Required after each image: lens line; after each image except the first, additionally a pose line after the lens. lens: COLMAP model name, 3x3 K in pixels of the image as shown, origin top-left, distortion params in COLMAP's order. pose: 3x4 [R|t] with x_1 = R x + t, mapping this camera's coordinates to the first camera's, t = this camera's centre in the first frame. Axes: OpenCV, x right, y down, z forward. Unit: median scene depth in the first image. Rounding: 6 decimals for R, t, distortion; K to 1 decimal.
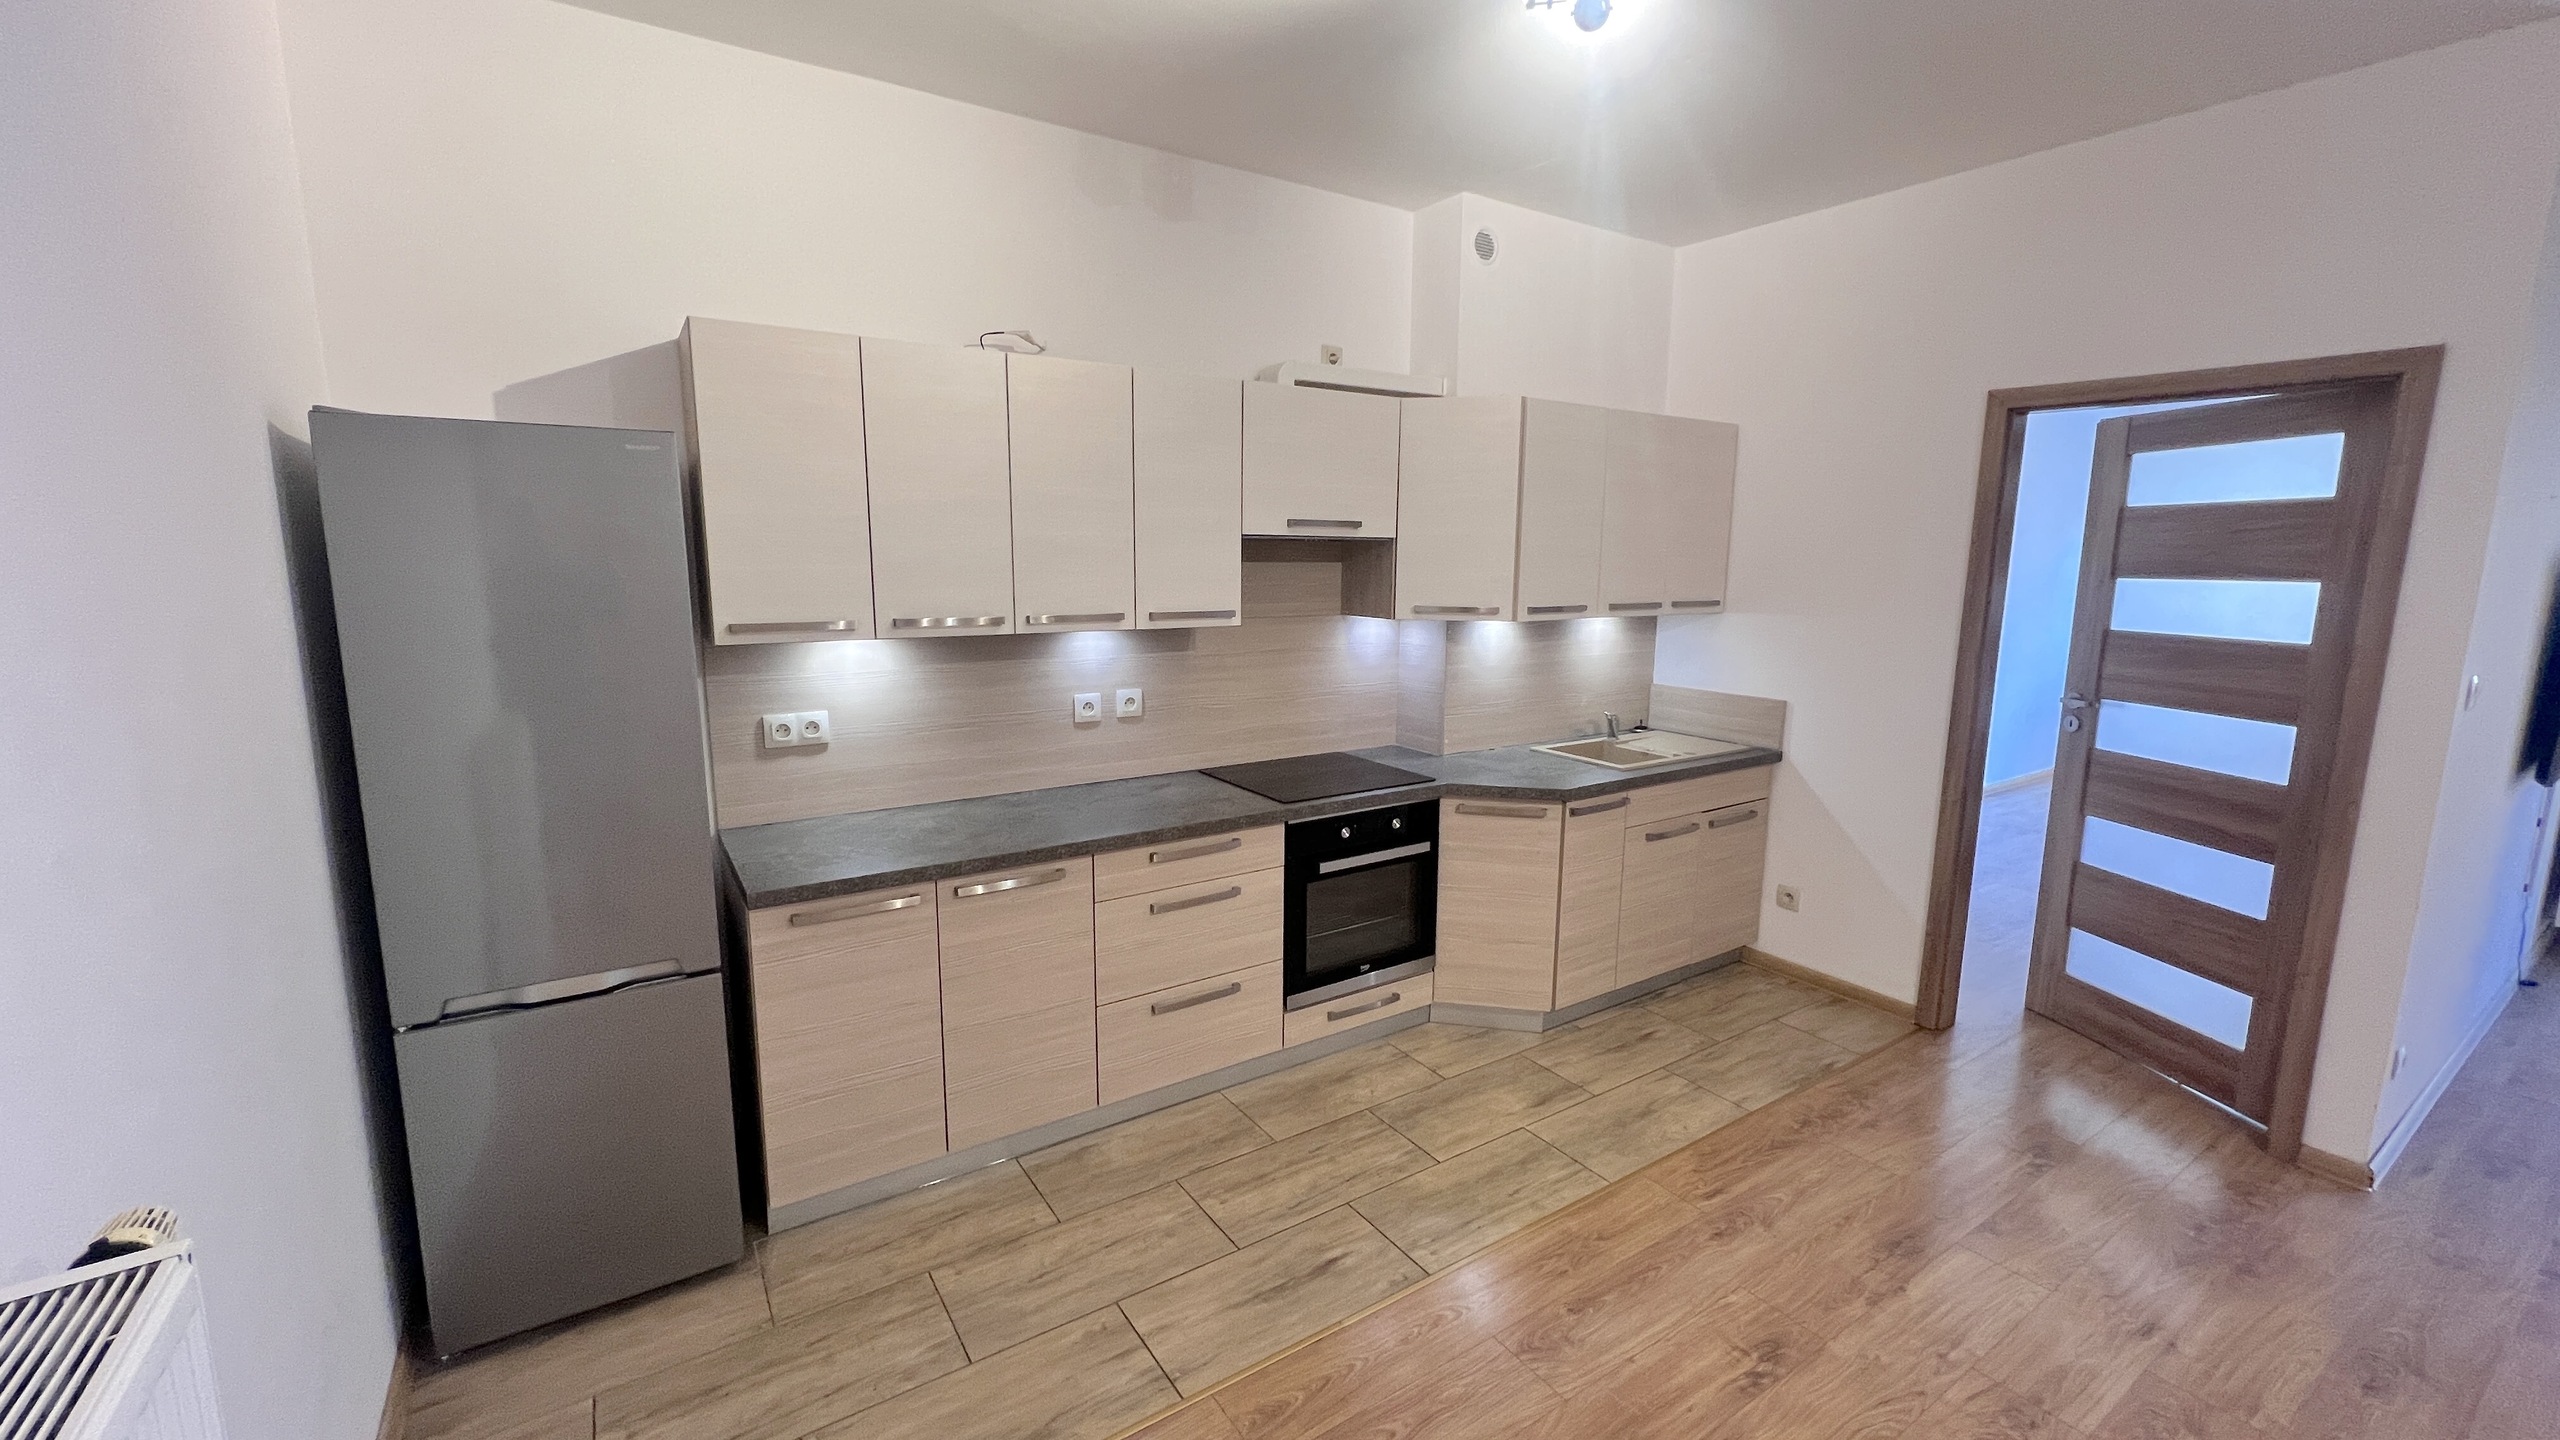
lens RADIAL K [[1026.2, 0, 1269.8], [0, 1026.2, 718.2], [0, 0, 1]] dist [-0.000121, 0.000206]
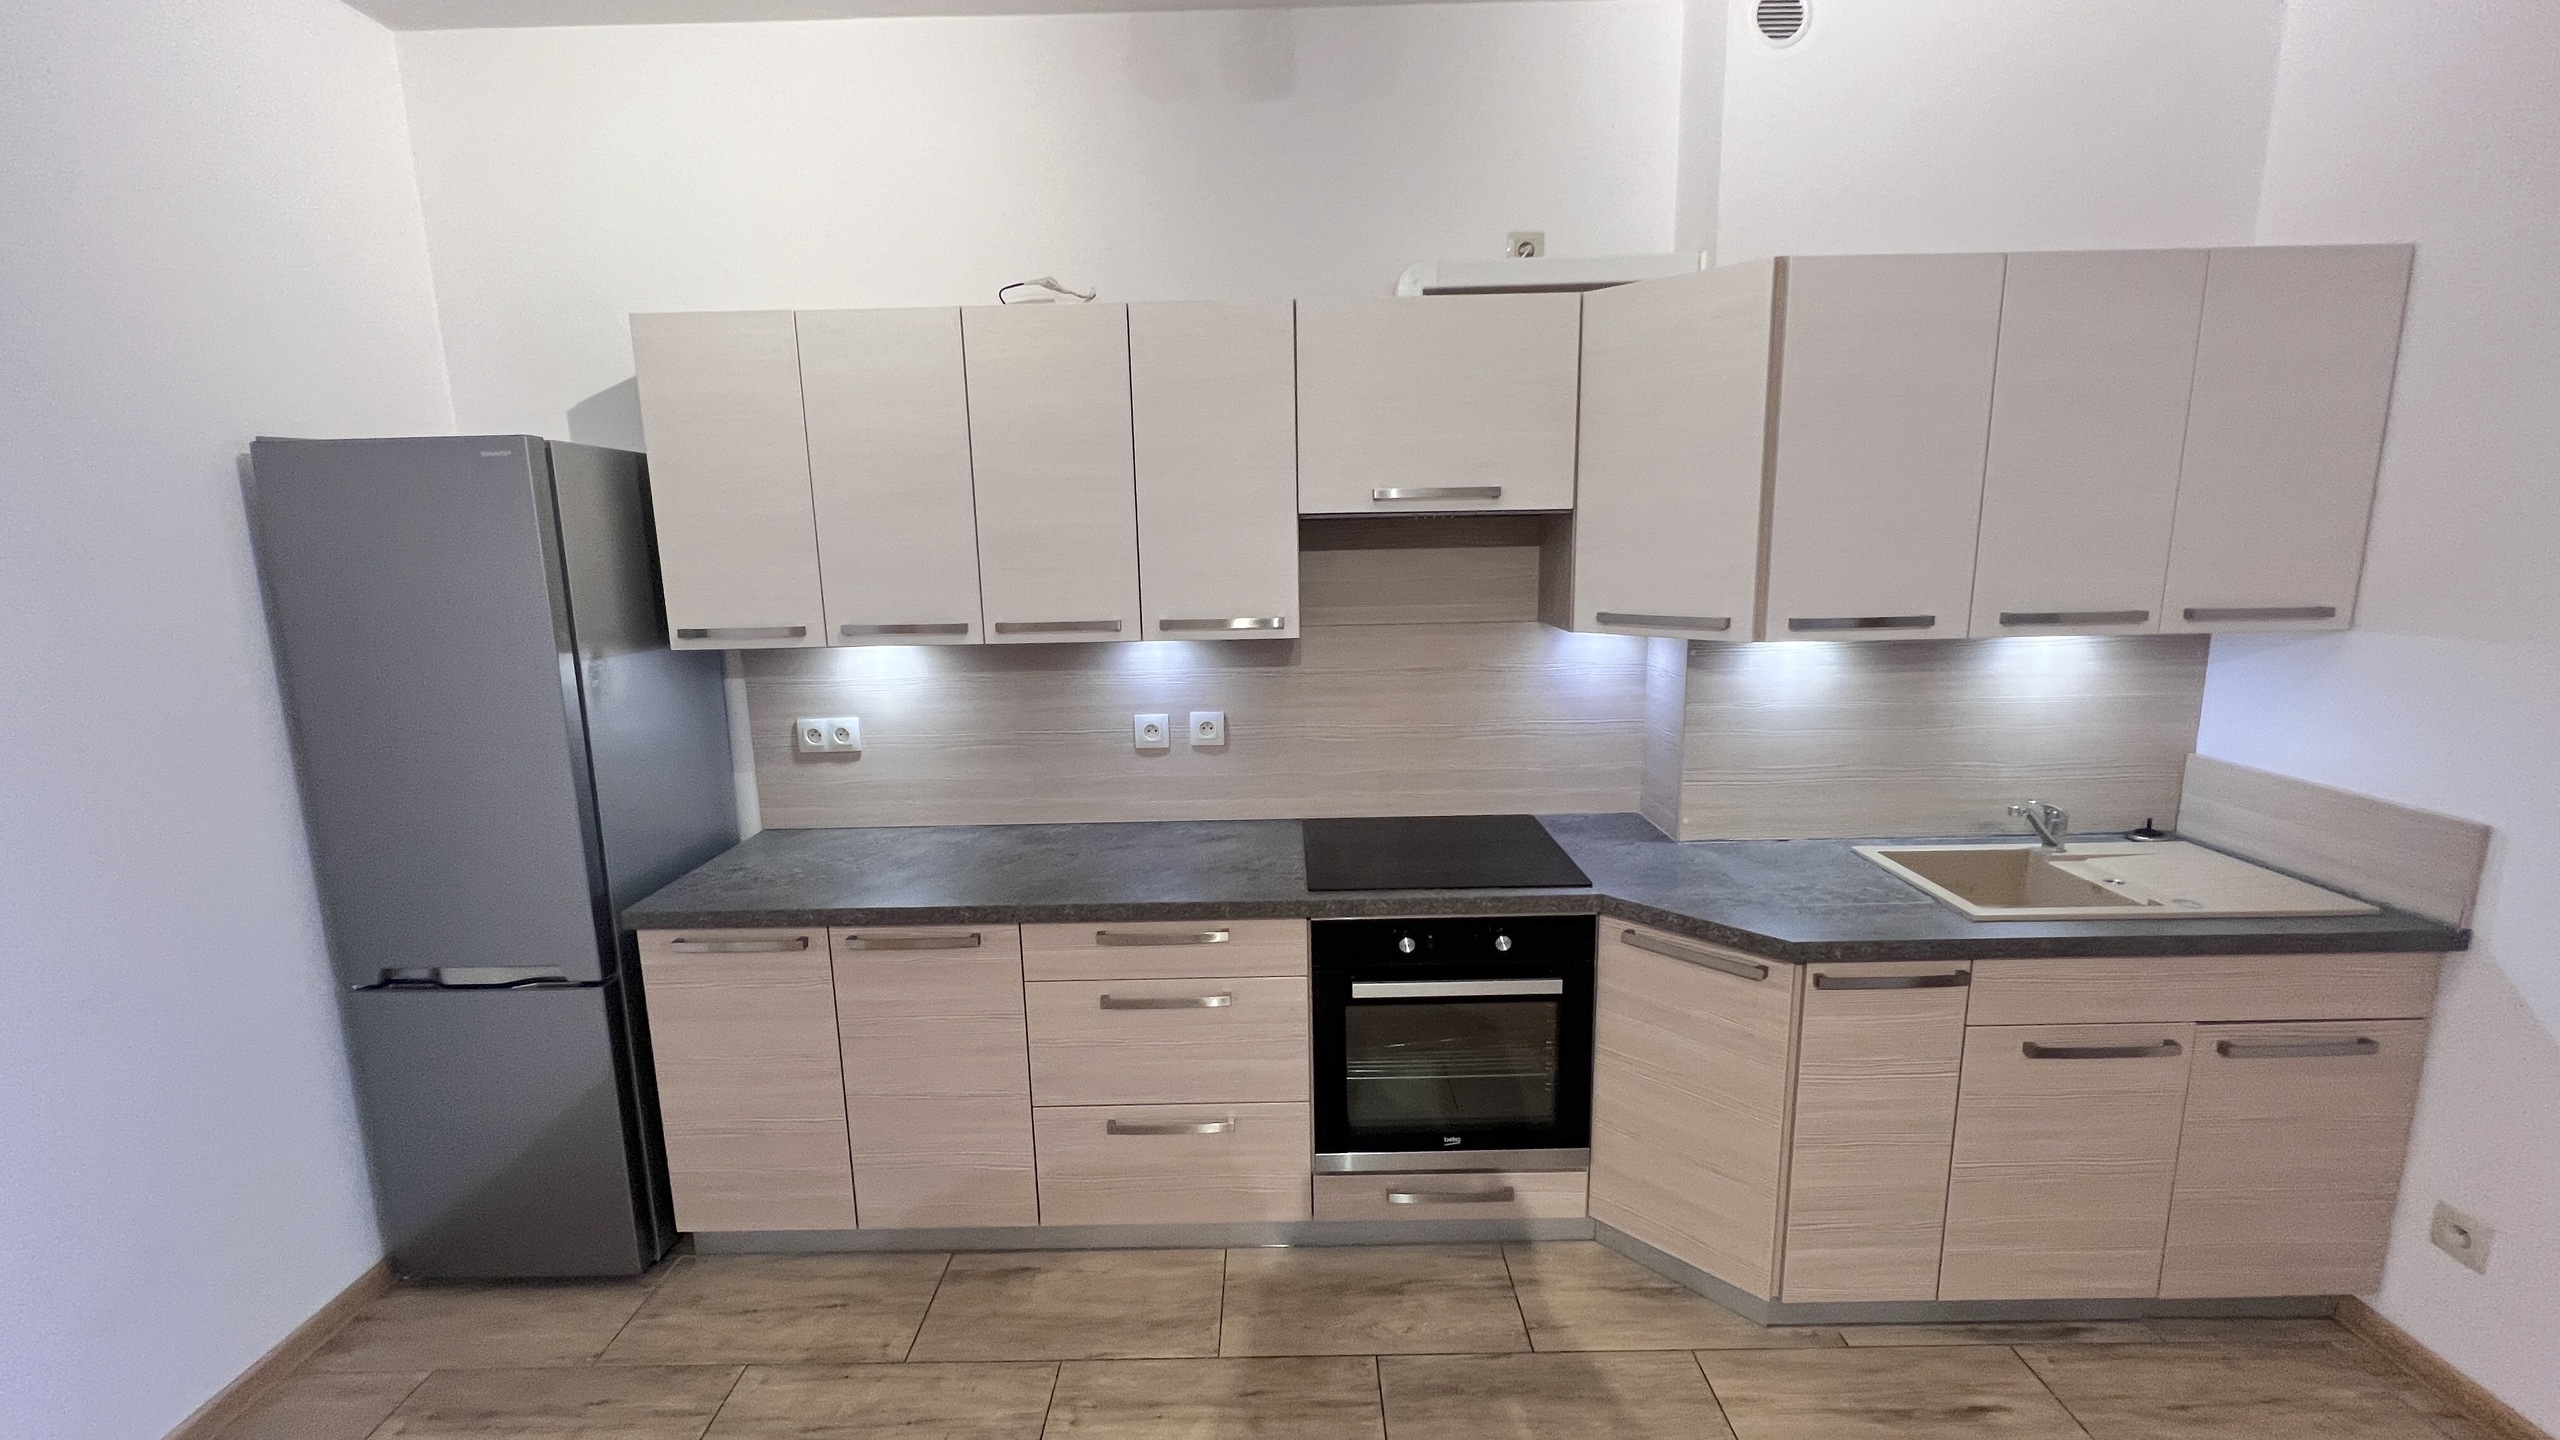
lens RADIAL K [[1026.2, 0, 1269.8], [0, 1026.2, 718.2], [0, 0, 1]] dist [-0.000121, 0.000206]
pose [[0.833070, 0.075012, -0.548058, 0.342480], [-0.062505, 0.997183, 0.041473, -0.059138], [0.549624, -0.000294, 0.835412, 0.355463]]
